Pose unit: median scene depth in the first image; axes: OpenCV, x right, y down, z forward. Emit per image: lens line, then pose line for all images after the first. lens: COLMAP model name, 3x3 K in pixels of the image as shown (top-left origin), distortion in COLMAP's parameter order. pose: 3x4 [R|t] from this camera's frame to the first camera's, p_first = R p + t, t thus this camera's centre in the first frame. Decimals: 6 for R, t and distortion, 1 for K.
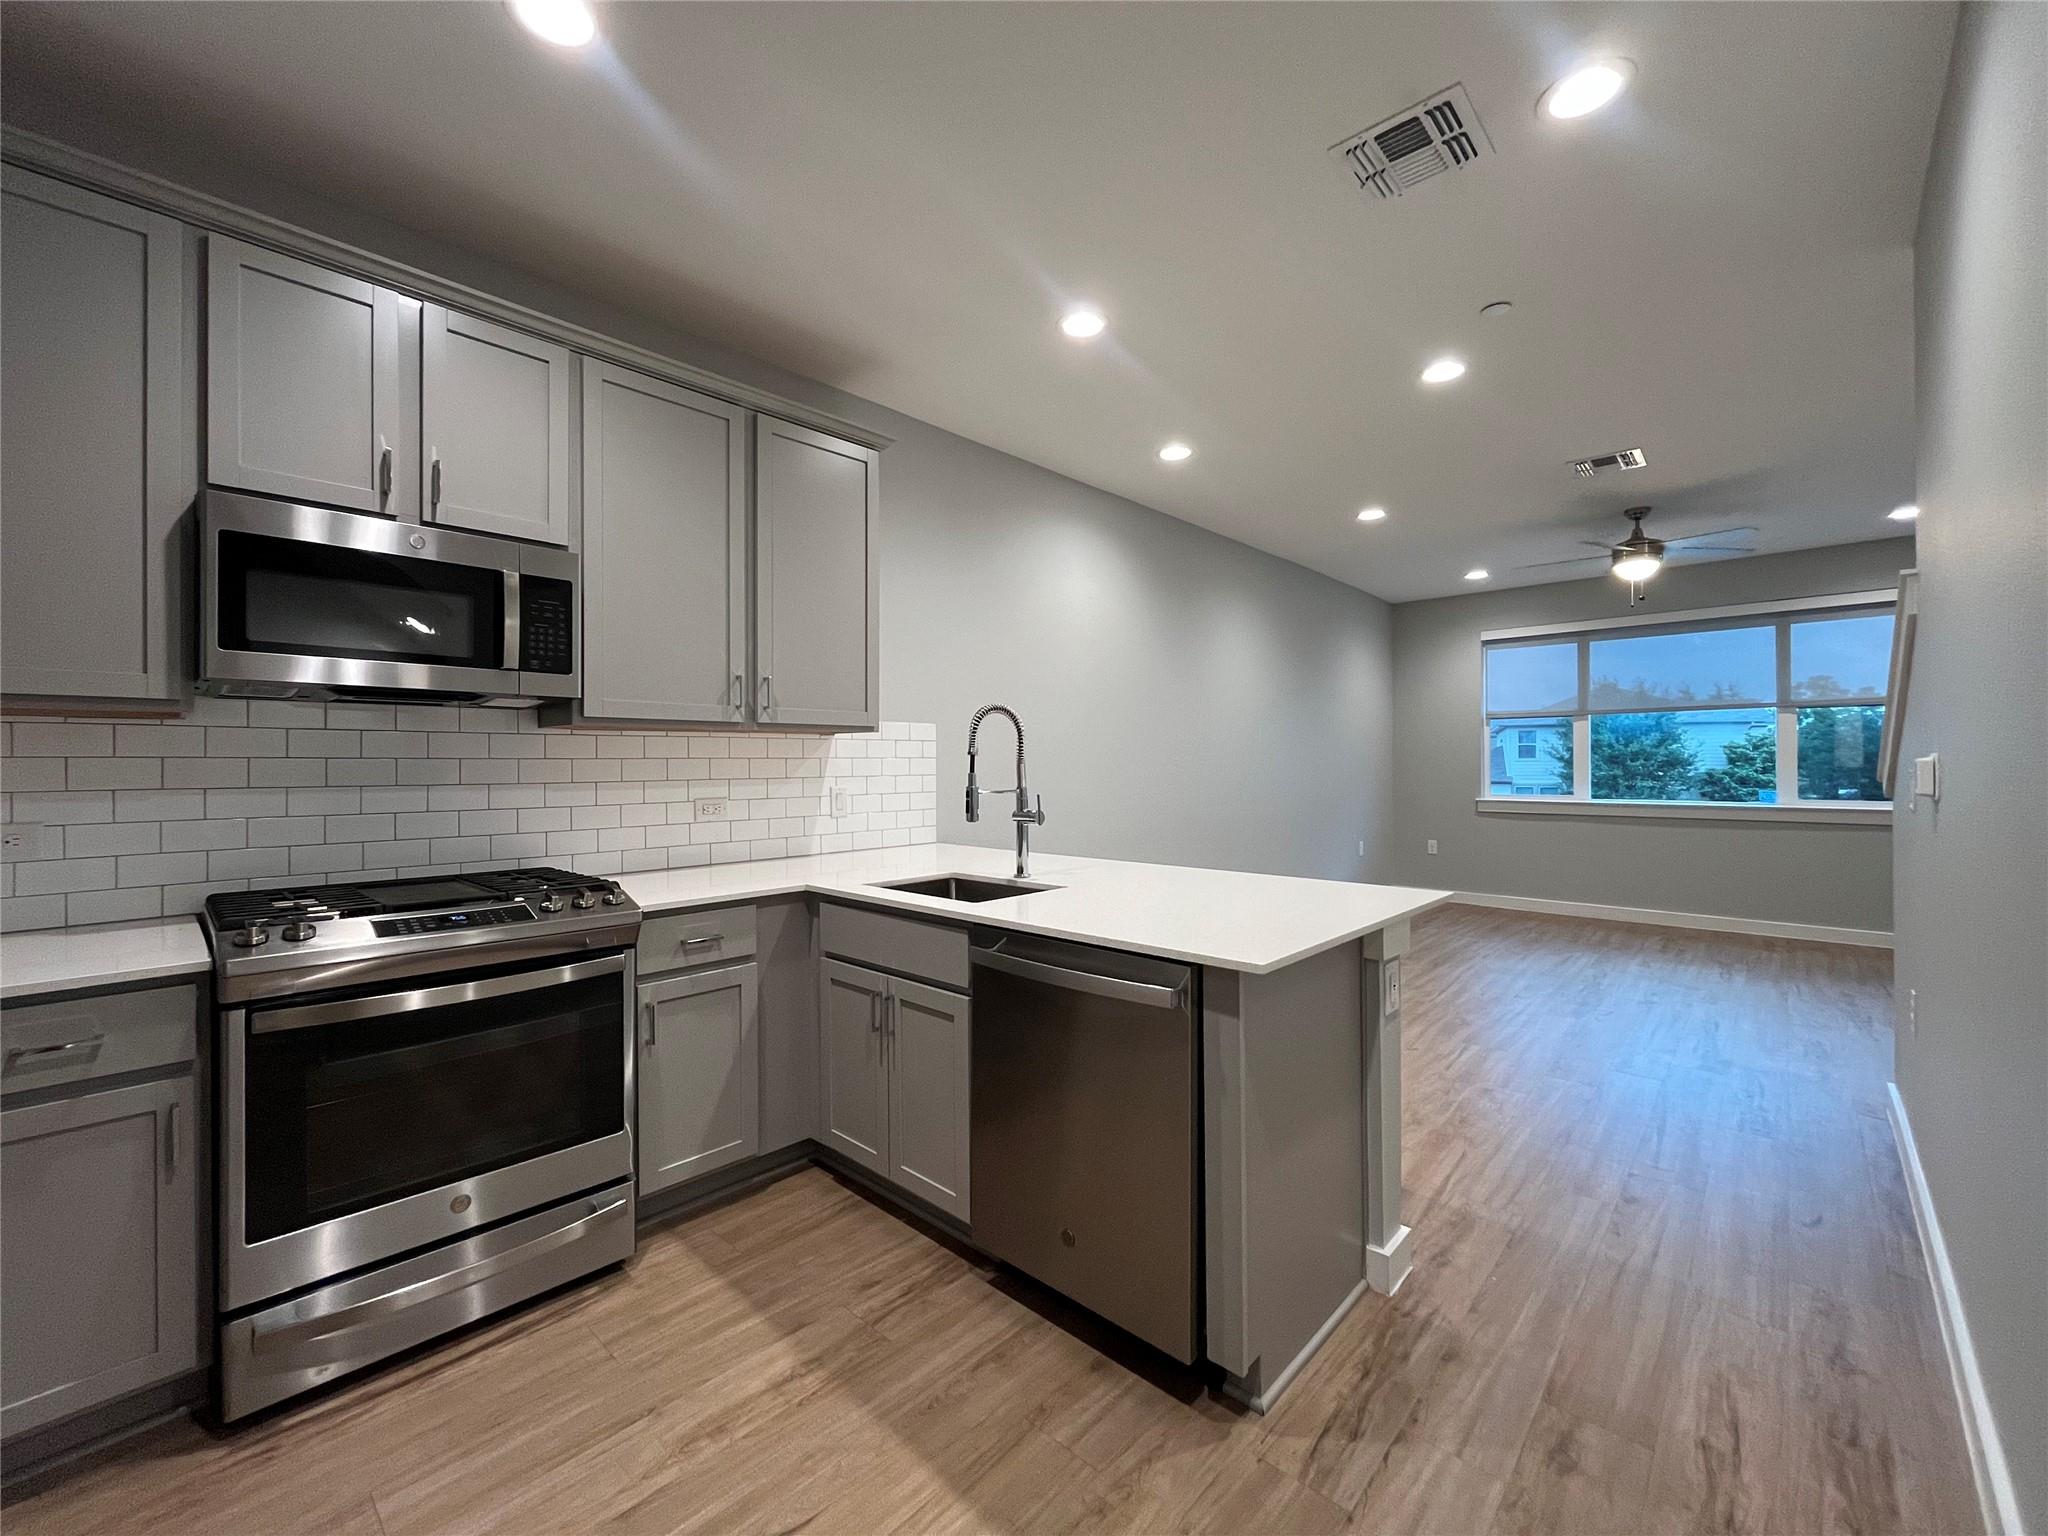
lens RADIAL K [[832.7, 0, 1018.8], [0, 832.7, 763.5], [0, 0, 1]] dist [-0.002246, -0.000226]
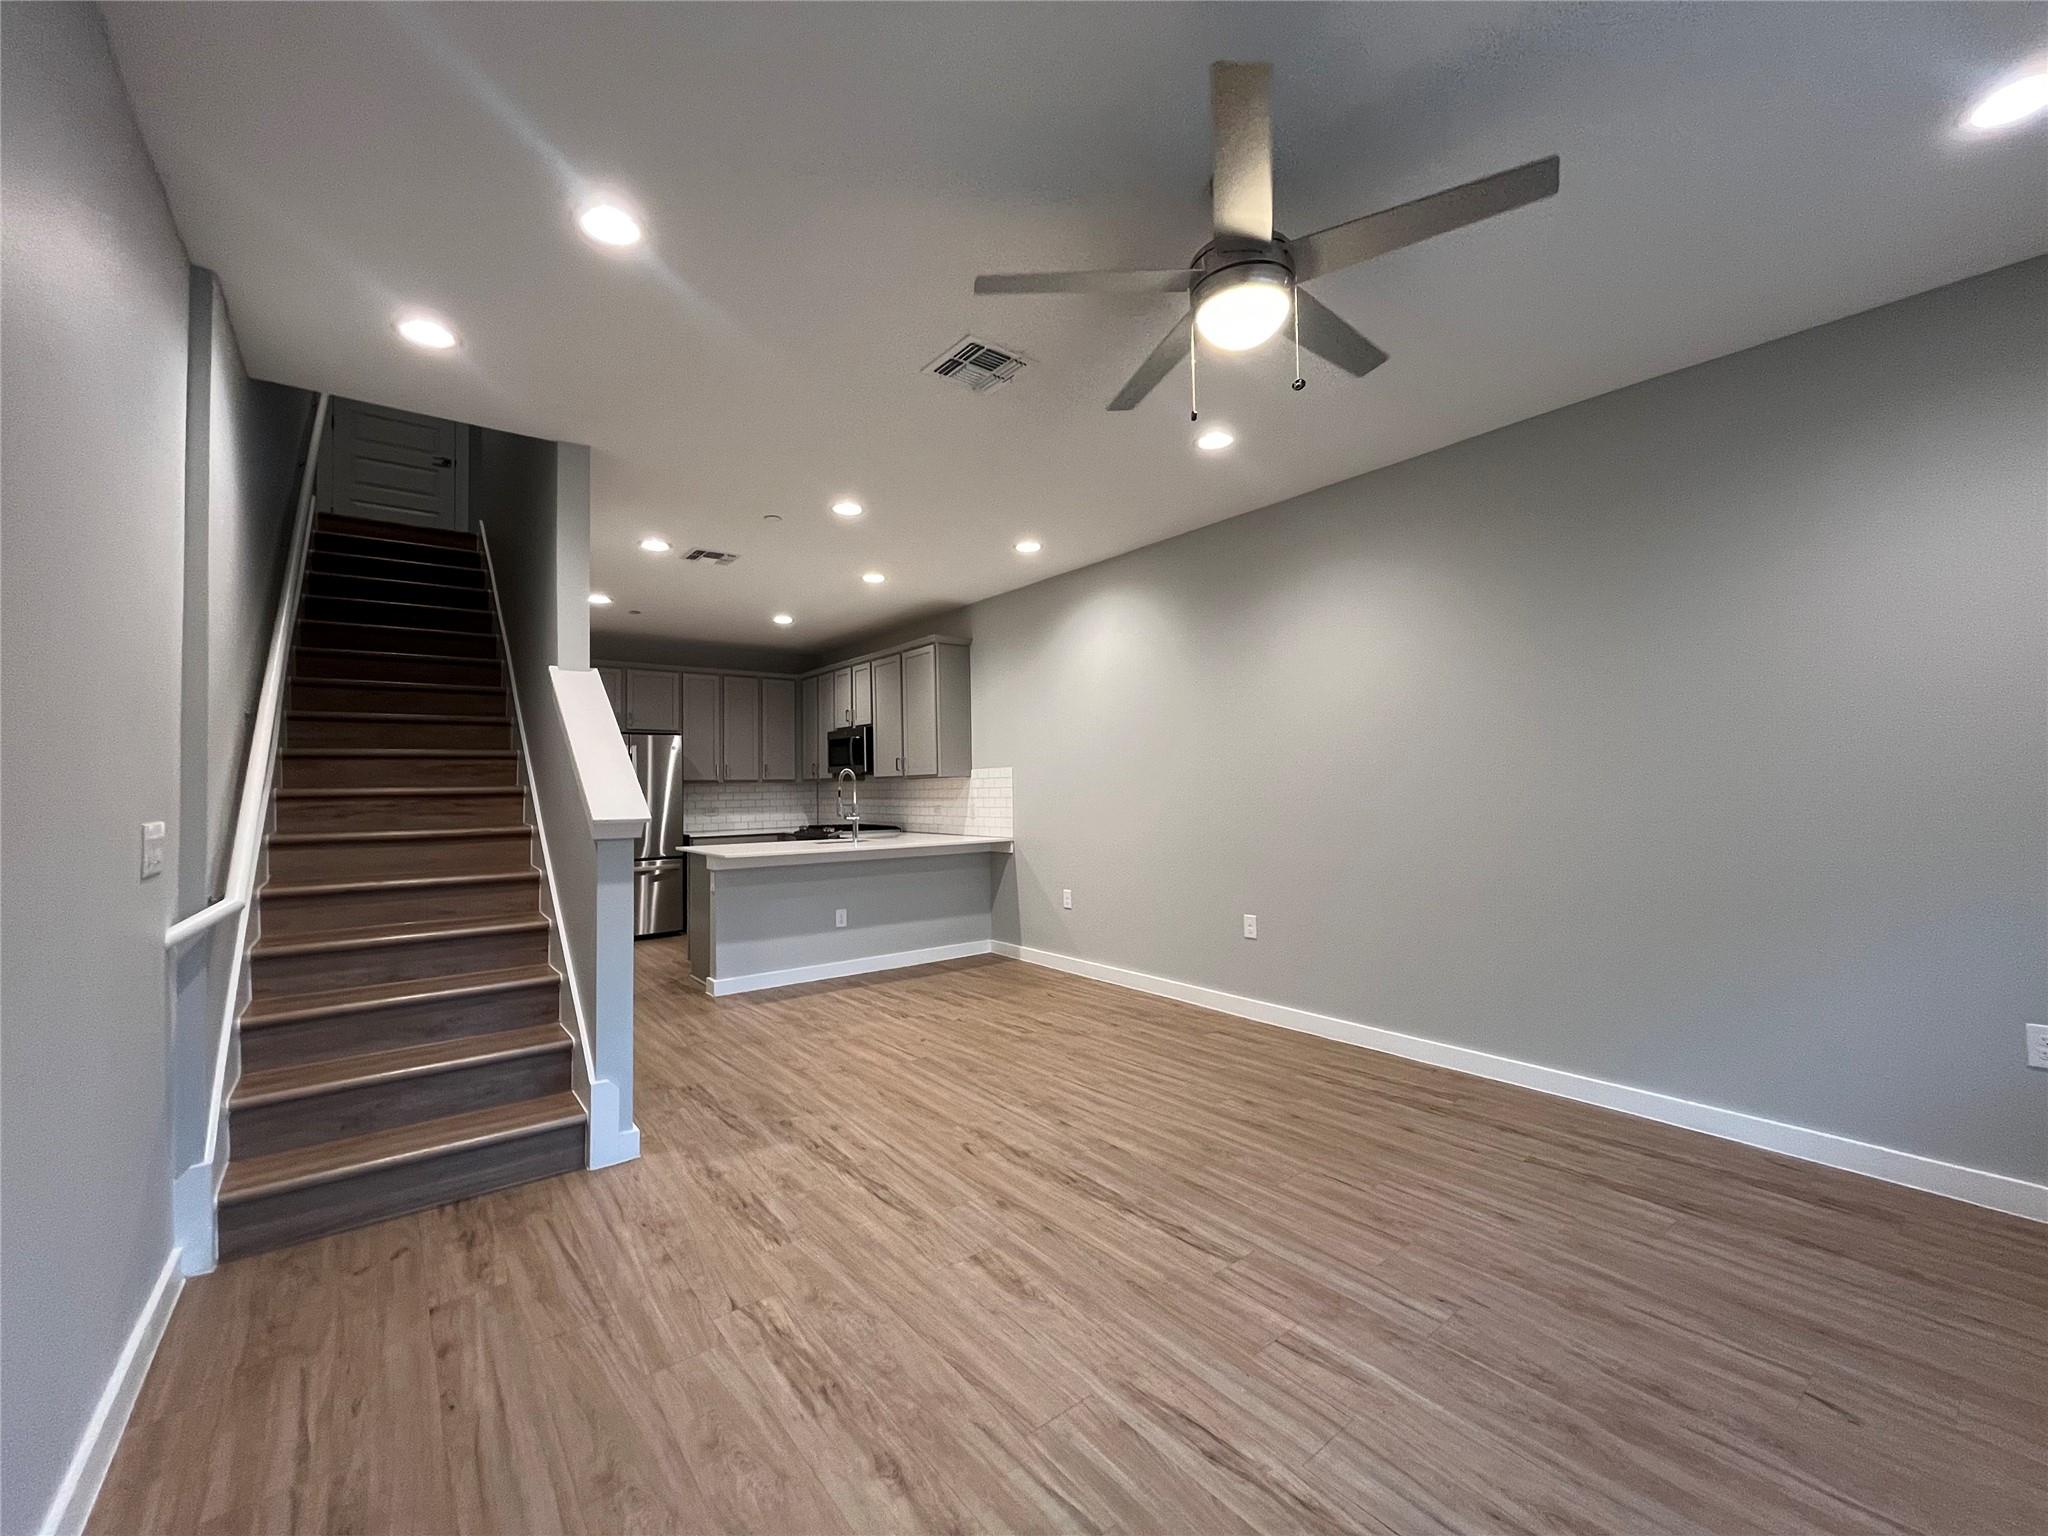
lens RADIAL K [[832.7, 0, 1020.9], [0, 832.7, 781.3], [0, 0, 1]] dist [-0.002246, -0.000226]
pose [[-0.158530, -0.000949, -0.987354, 2.483429], [0.016470, 0.999858, -0.003606, -0.019660], [0.987217, -0.016833, -0.158492, 2.053078]]
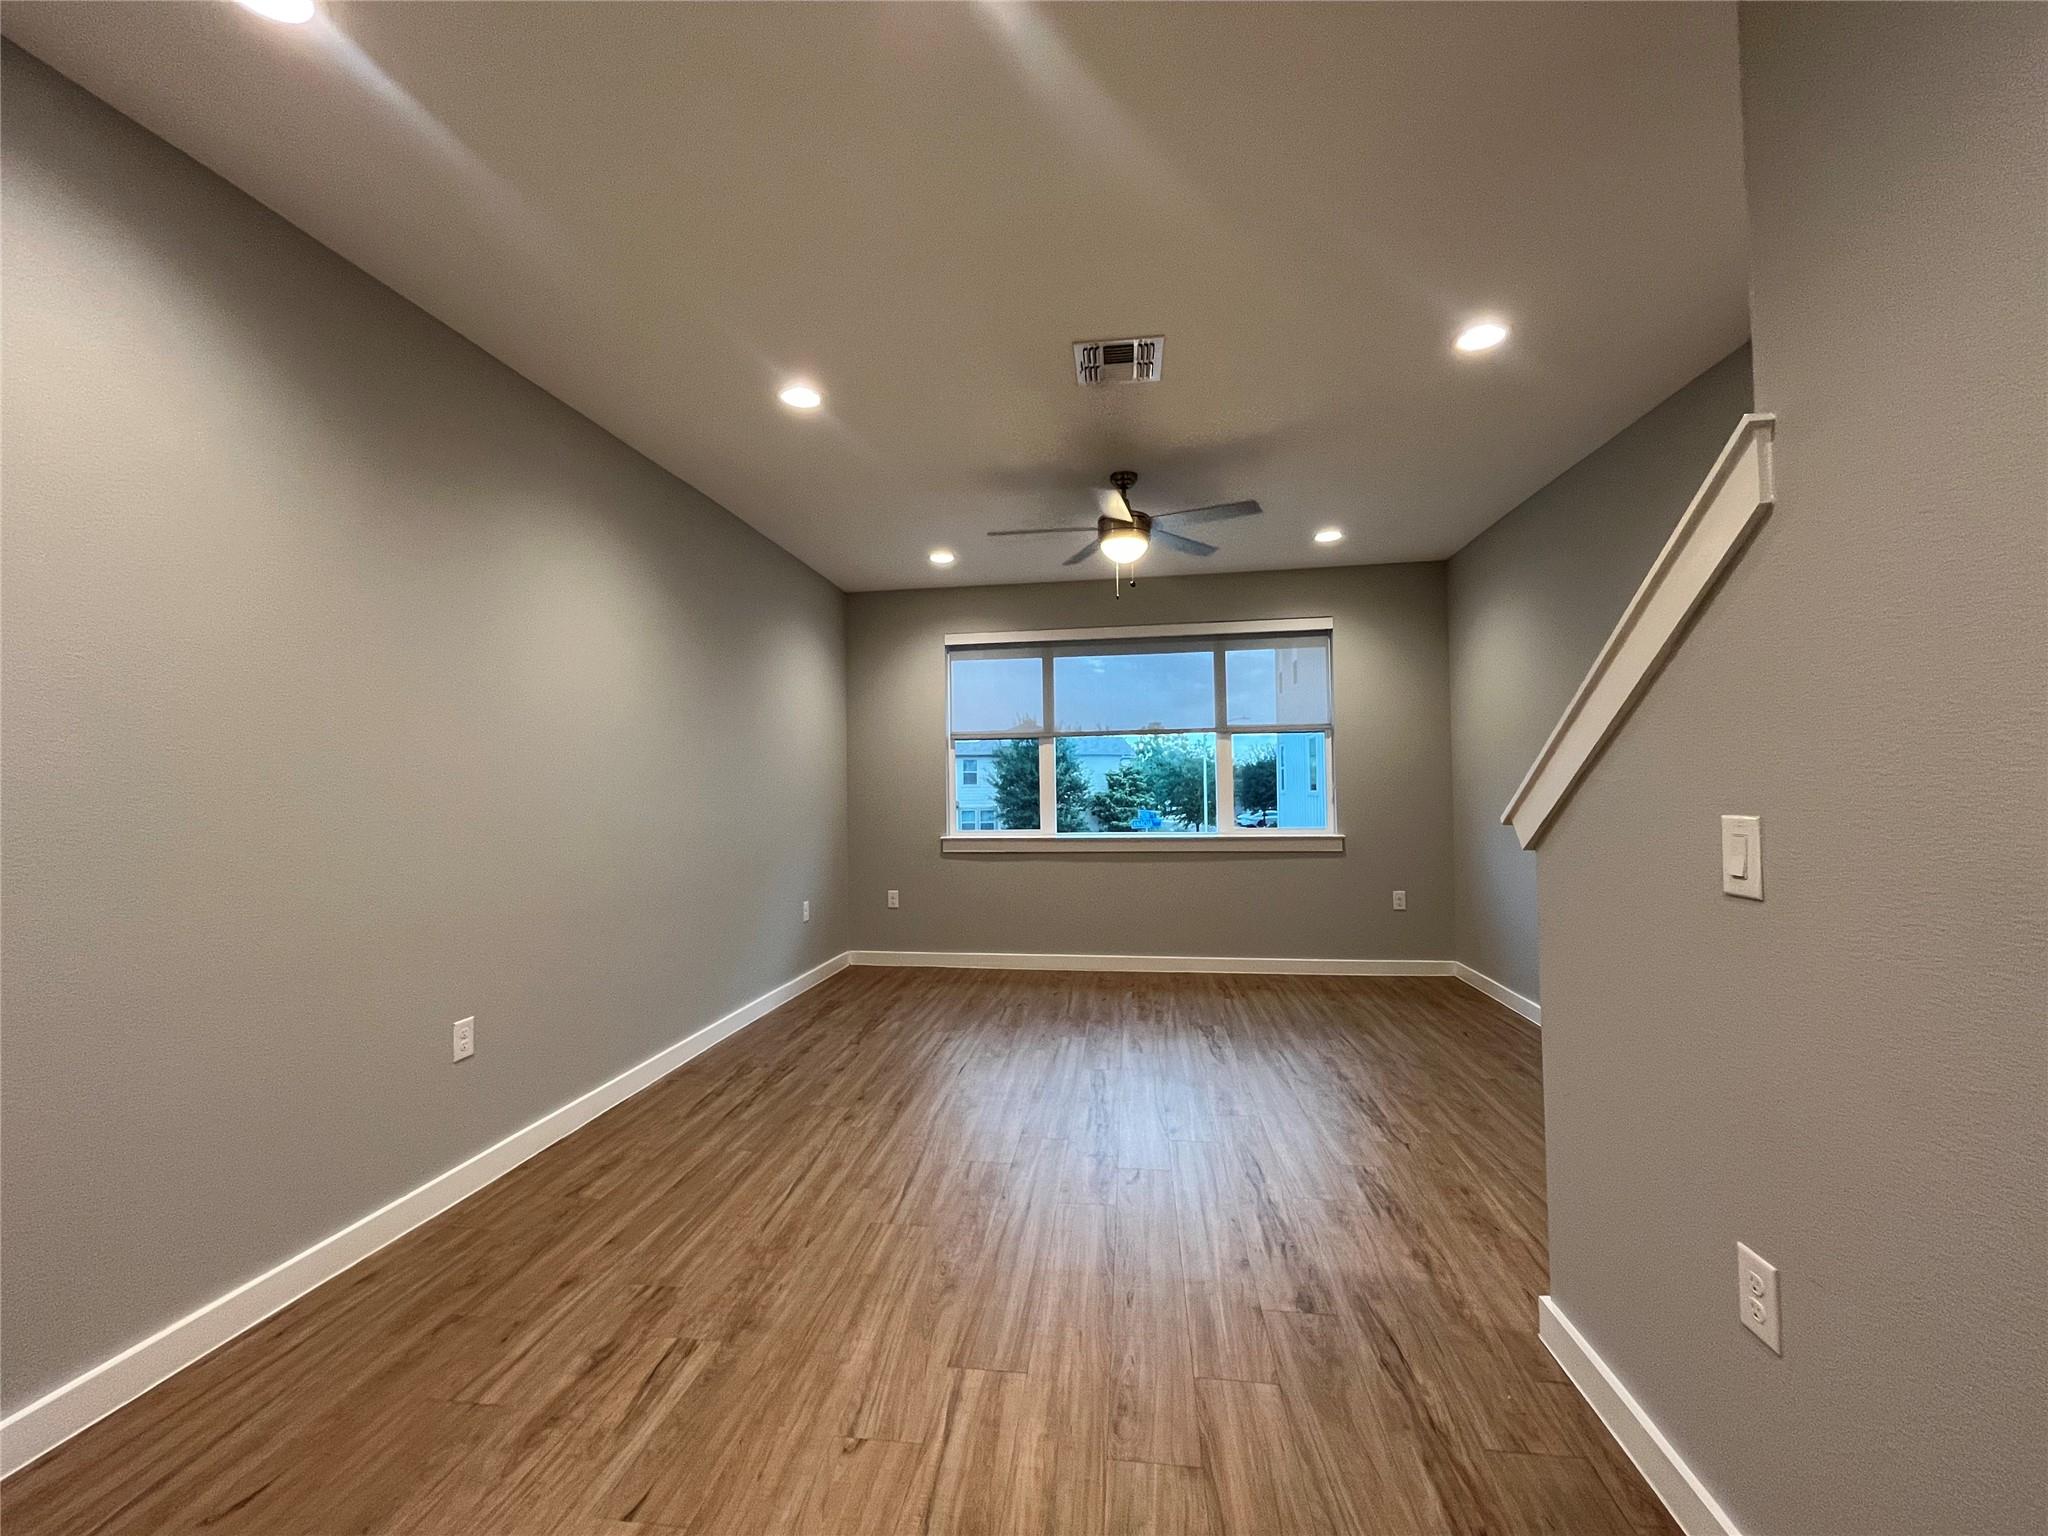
lens RADIAL K [[832.7, 0, 1016.0], [0, 832.7, 770.8], [0, 0, 1]] dist [-0.002246, -0.000226]
pose [[0.820944, 0.005333, 0.570985, 0.443783], [0.007969, 0.999752, -0.020796, -0.016184], [-0.570954, 0.021622, 0.820697, 0.890111]]
